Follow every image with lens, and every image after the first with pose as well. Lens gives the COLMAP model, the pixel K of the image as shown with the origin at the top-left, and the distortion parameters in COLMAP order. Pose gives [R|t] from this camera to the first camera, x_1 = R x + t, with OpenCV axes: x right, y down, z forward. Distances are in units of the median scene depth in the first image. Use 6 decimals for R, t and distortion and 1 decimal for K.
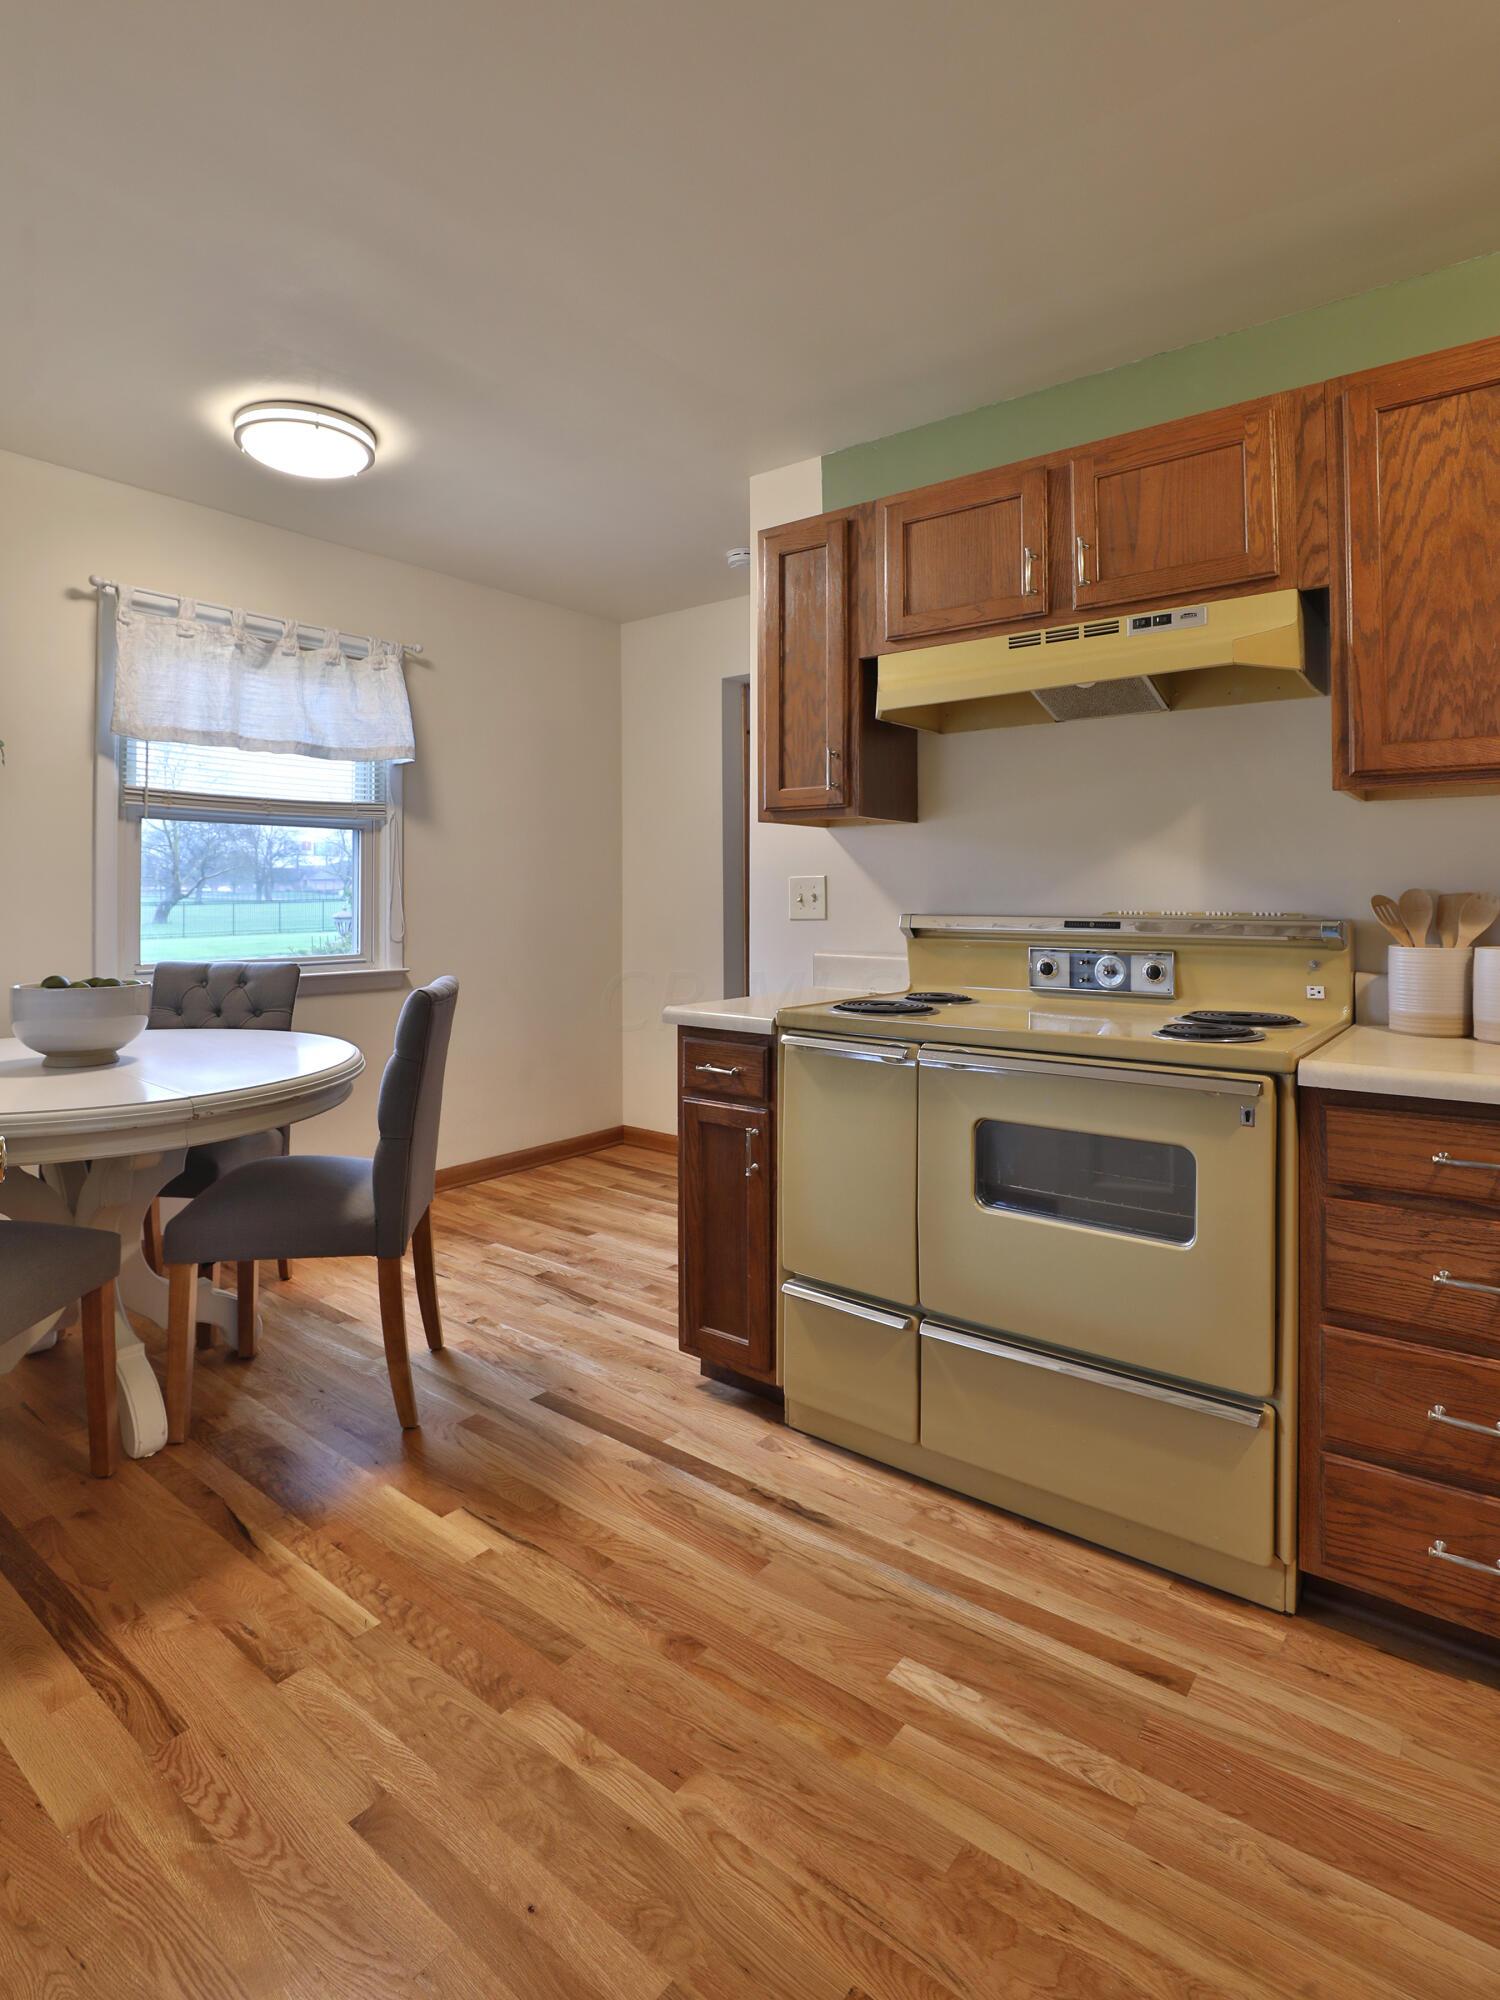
lens RADIAL K [[1065.7, 0, 716.2], [0, 1065.7, 870.3], [0, 0, 1]] dist [-0.053369, 0.010359]
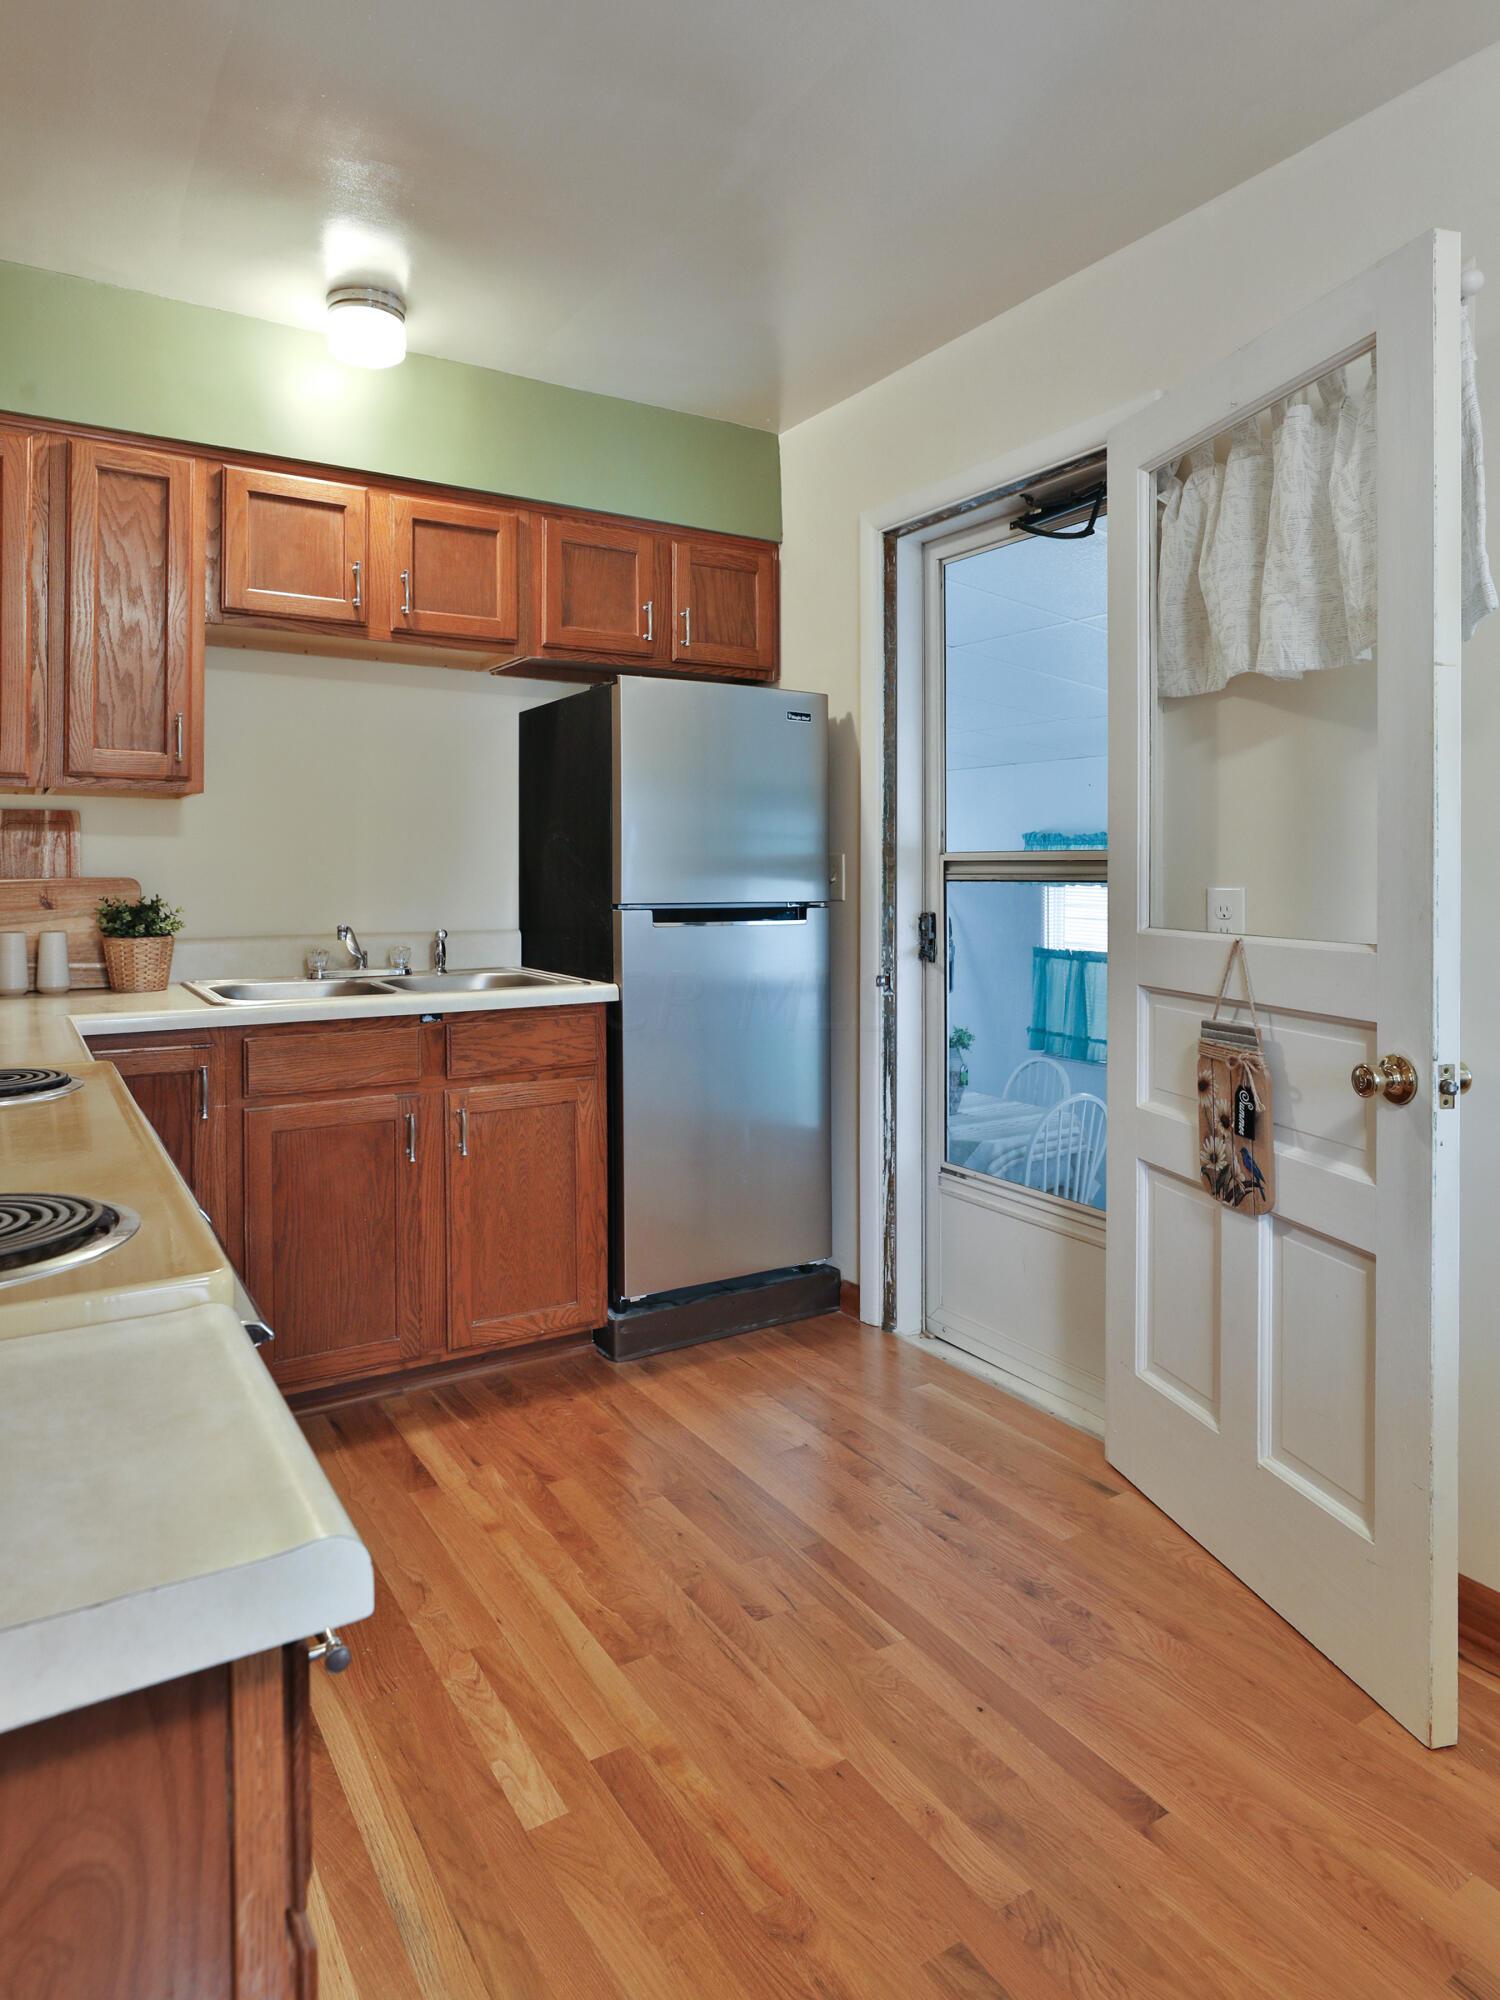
lens RADIAL K [[1147.0, 0, 710.0], [0, 1147.0, 868.8], [0, 0, 1]] dist [-0.019685, 0.005091]
pose [[-0.938077, -0.004084, 0.346403, -0.170531], [-0.012943, 0.999646, -0.023265, 0.019263], [-0.346185, -0.026308, -0.937797, 1.200821]]
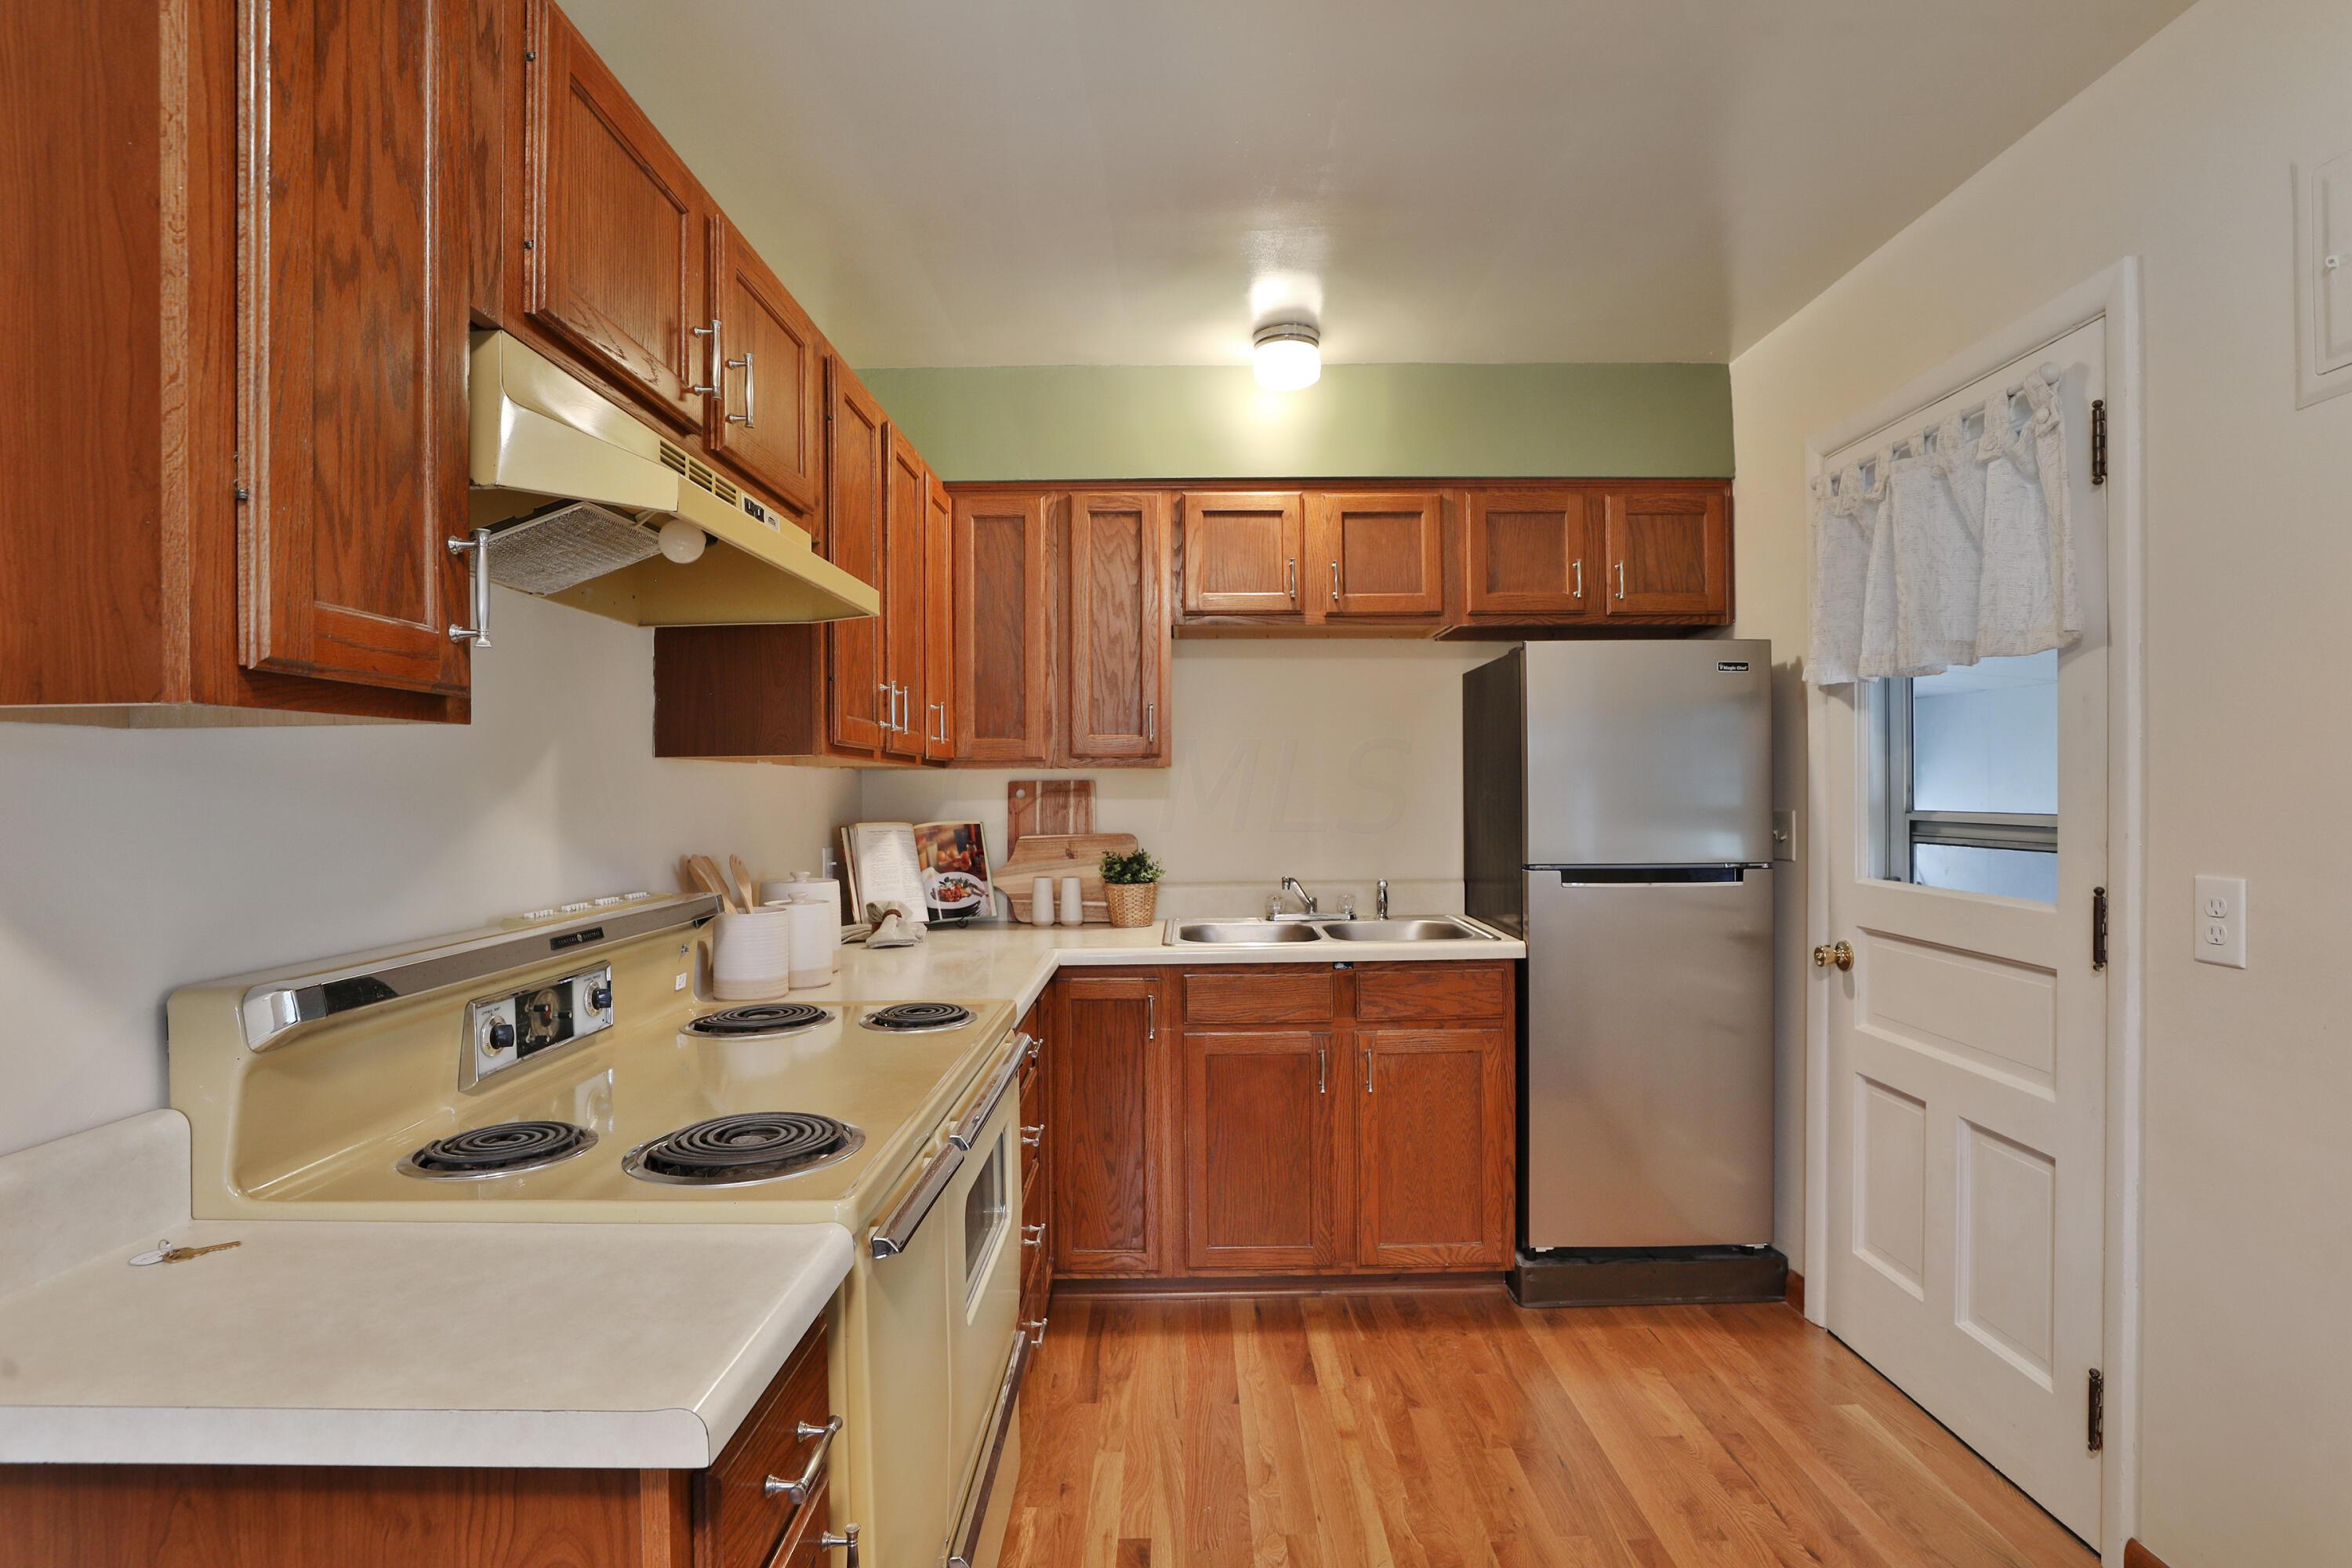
lens RADIAL K [[1091.7, 0, 1236.3], [0, 1091.7, 789.0], [0, 0, 1]] dist [-0.030078, 0.004854]
pose [[-0.649326, 0.003515, 0.760502, -0.355781], [-0.012827, 0.999796, -0.015573, -0.028879], [-0.760402, -0.019867, -0.649149, 1.106410]]
